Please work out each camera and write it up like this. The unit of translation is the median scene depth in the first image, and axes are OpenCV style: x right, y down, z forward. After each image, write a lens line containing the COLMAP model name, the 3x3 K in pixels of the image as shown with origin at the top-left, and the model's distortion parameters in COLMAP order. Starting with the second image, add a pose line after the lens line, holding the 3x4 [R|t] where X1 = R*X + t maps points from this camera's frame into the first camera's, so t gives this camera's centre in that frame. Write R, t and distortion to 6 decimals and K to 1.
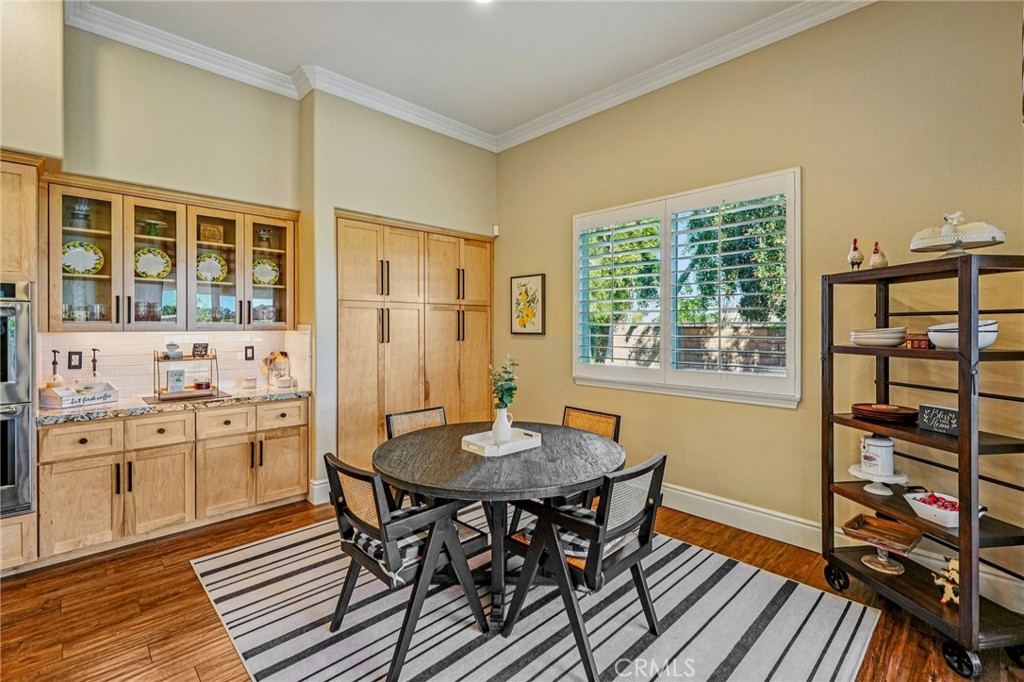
lens RADIAL K [[448.6, 0, 518.7], [0, 448.6, 329.2], [0, 0, 1]] dist [-0.006453, -0.001875]
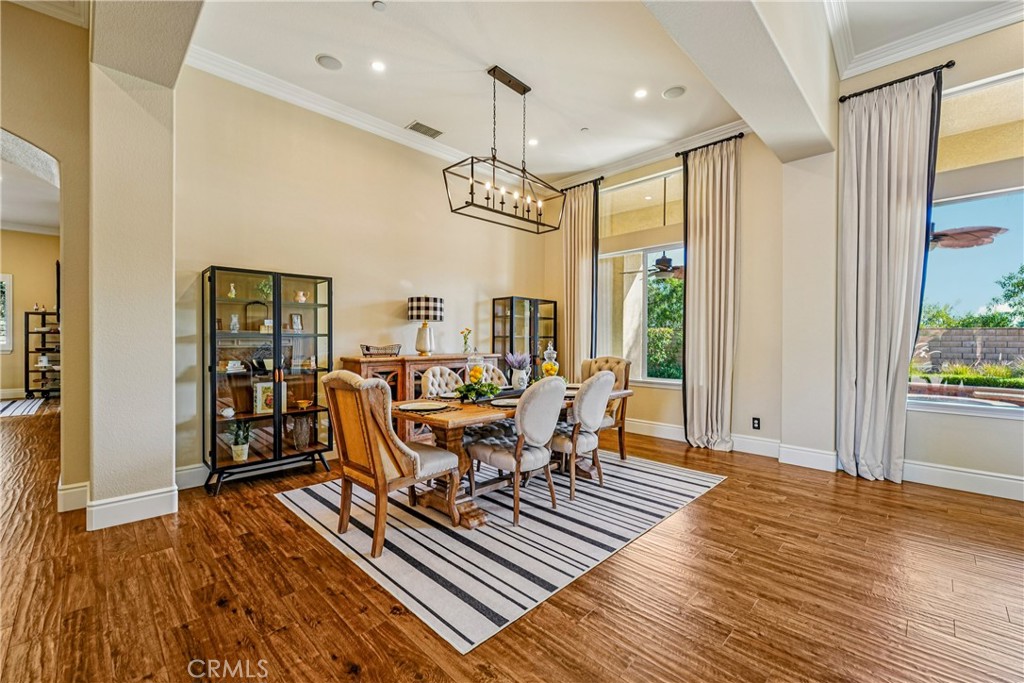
lens RADIAL K [[431.2, 0, 509.3], [0, 431.2, 340.9], [0, 0, 1]] dist [-0.003040, -0.000421]
pose [[-0.023708, -0.009058, 0.999678, -2.863328], [-0.002625, 0.999956, 0.008999, 0.070929], [-0.999715, -0.002410, -0.023731, -2.803772]]
